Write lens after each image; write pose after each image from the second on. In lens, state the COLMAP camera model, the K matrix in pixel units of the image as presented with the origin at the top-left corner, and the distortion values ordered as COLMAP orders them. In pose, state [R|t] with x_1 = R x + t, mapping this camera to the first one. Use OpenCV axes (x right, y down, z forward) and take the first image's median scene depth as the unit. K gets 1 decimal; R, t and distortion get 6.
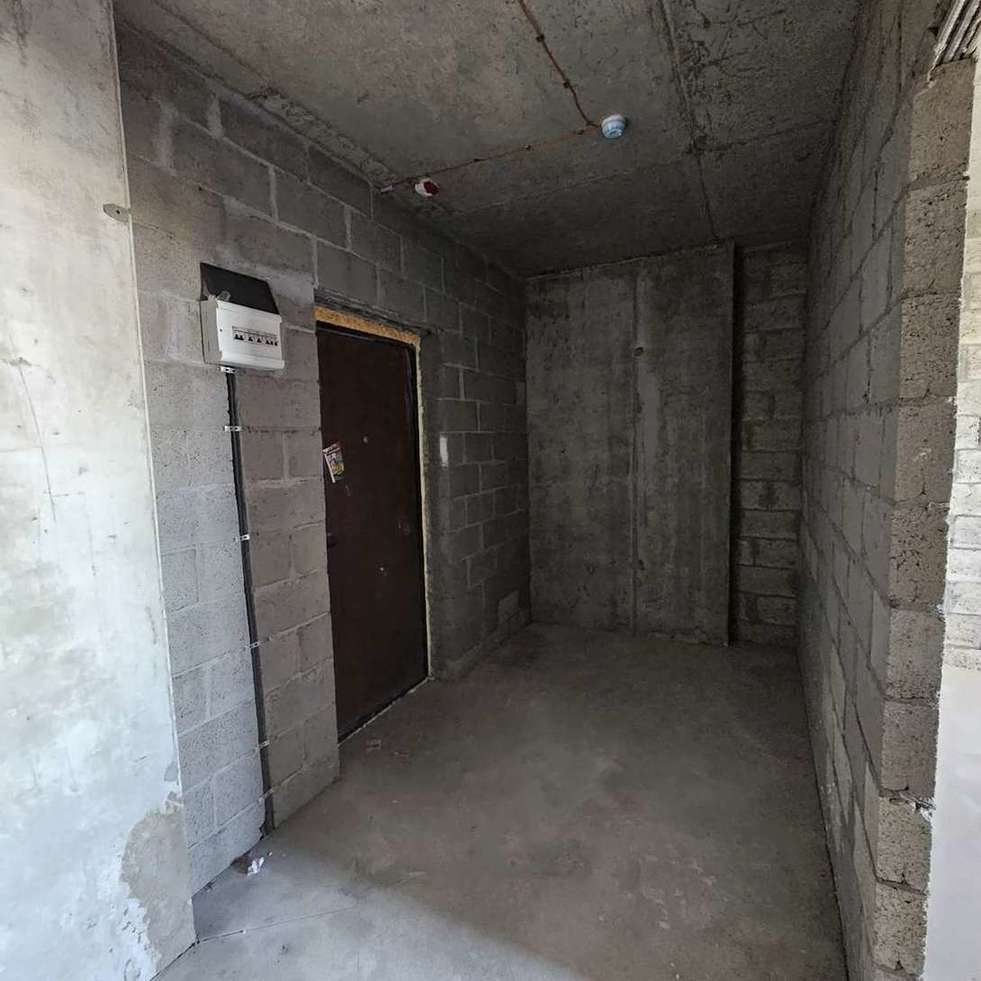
lens RADIAL K [[535.6, 0, 489.4], [0, 535.6, 489.5], [0, 0, 1]] dist [0.001744, 0.000381]
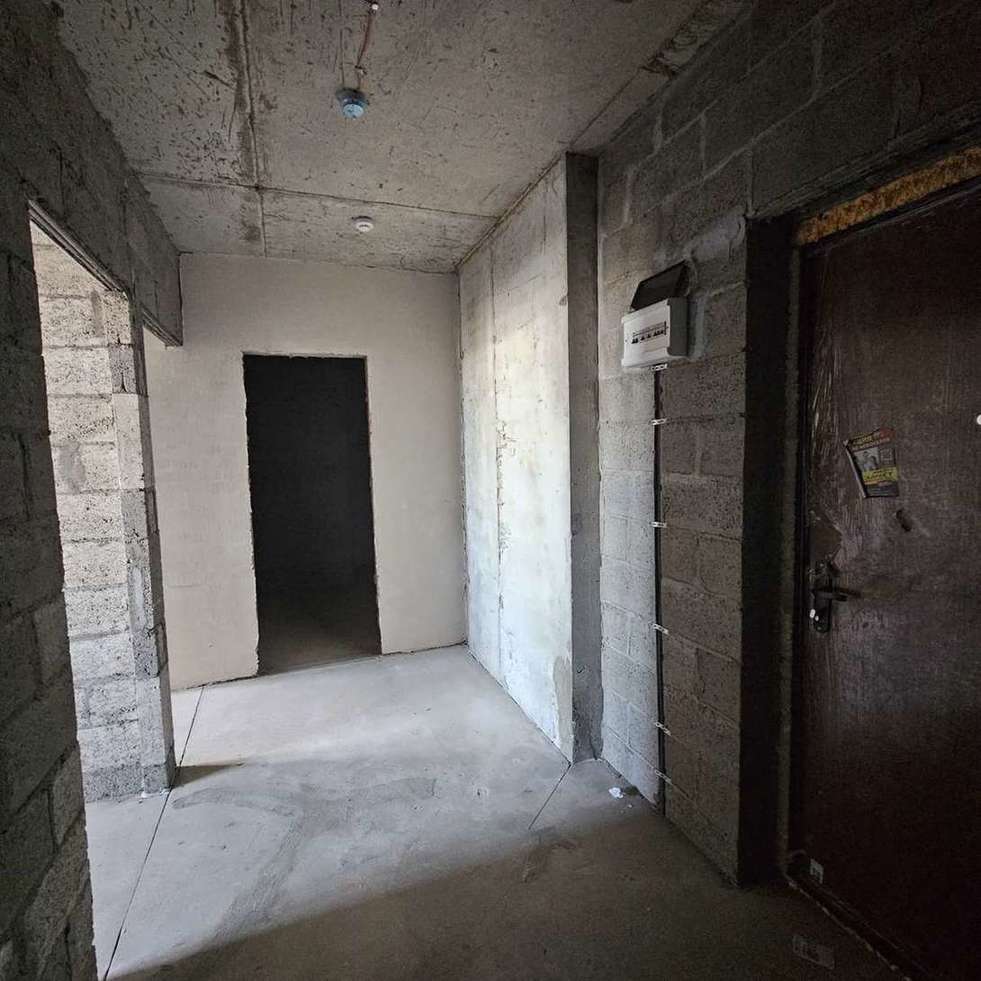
lens RADIAL K [[535.6, 0, 489.2], [0, 535.6, 493.9], [0, 0, 1]] dist [0.001744, 0.000381]
pose [[-0.671365, 0.106715, -0.733404, 0.546086], [-0.026578, 0.985476, 0.167723, -0.141214], [0.740650, 0.132096, -0.658778, 1.454282]]
